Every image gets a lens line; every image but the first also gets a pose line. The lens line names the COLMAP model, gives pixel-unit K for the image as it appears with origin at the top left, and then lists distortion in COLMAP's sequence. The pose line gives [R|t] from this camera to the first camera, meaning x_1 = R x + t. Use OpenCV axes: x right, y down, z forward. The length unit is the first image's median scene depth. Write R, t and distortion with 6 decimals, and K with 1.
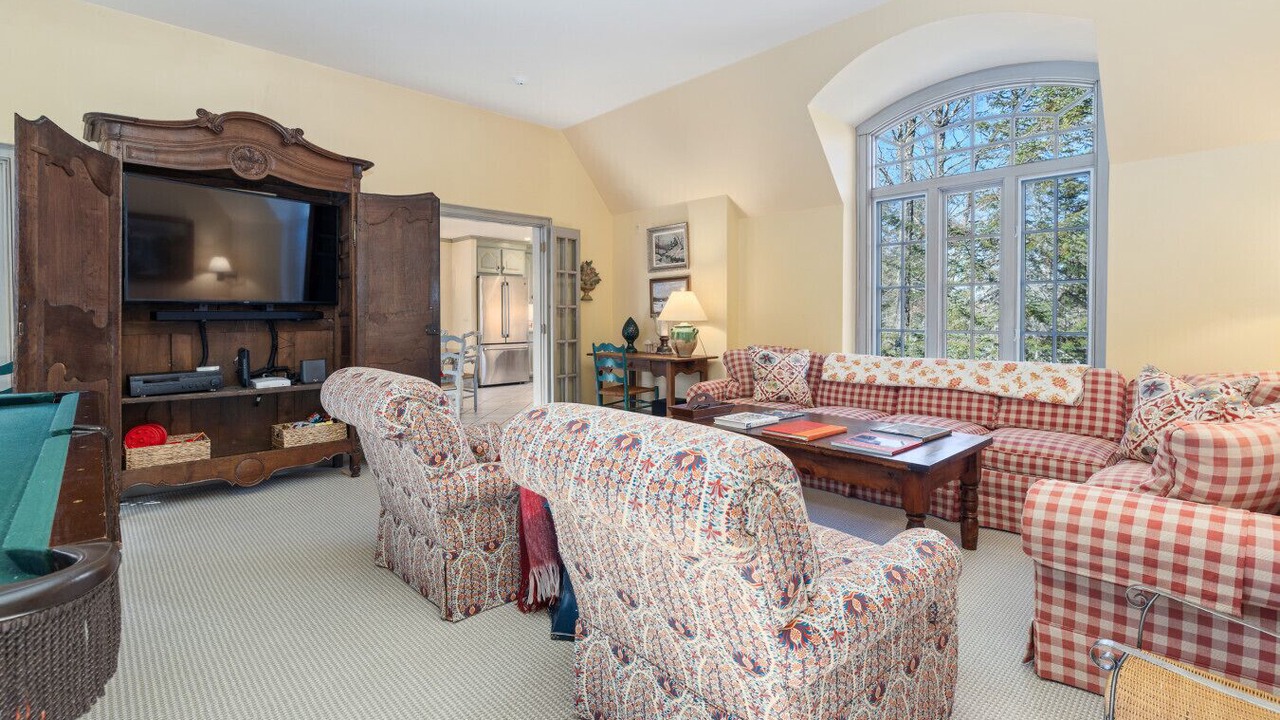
lens RADIAL K [[581.7, 0, 638.3], [0, 581.7, 352.2], [0, 0, 1]] dist [-0.005241, -0.000163]
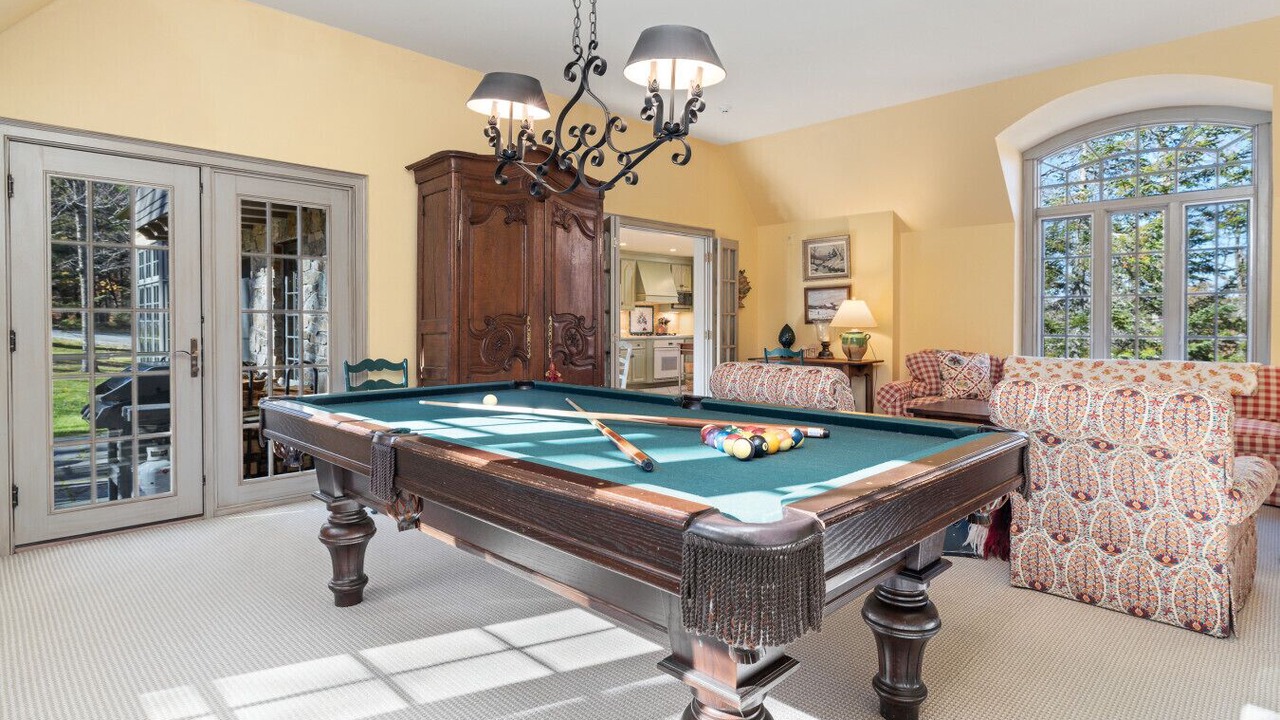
lens RADIAL K [[674.7, 0, 637.3], [0, 674.7, 362.2], [0, 0, 1]] dist [0.001397, -0.000423]
pose [[0.999344, -0.001685, 0.036165, -0.418946], [0.001859, 0.999987, -0.004779, 0.018027], [-0.036156, 0.004843, 0.999334, -0.264960]]
